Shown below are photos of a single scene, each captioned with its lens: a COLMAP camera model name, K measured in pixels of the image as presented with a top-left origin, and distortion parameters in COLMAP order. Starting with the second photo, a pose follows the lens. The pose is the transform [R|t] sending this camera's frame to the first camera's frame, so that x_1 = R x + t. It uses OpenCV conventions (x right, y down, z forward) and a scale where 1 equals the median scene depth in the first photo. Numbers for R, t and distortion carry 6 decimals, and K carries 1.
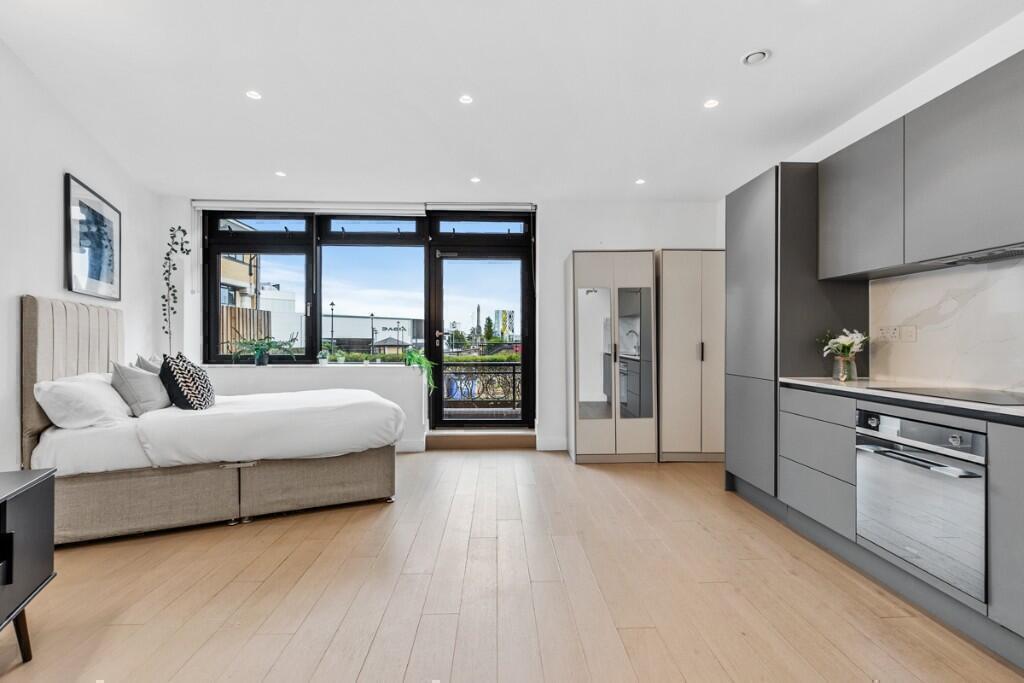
lens RADIAL K [[459.0, 0, 515.8], [0, 459.0, 342.2], [0, 0, 1]] dist [-0.003776, -0.000644]
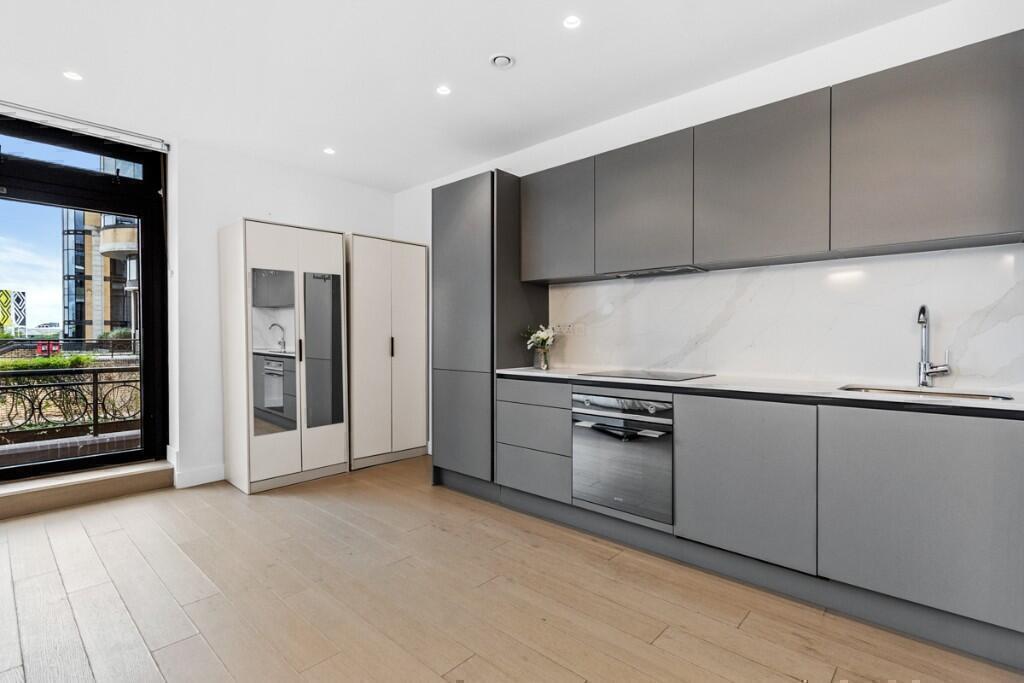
lens RADIAL K [[479.6, 0, 508.2], [0, 479.6, 342.0], [0, 0, 1]] dist [0.004690, 0.000695]
pose [[0.711559, -0.011589, 0.702531, -0.195830], [0.004332, 0.999917, 0.012107, -0.001225], [-0.702613, -0.005572, 0.711550, 0.181435]]
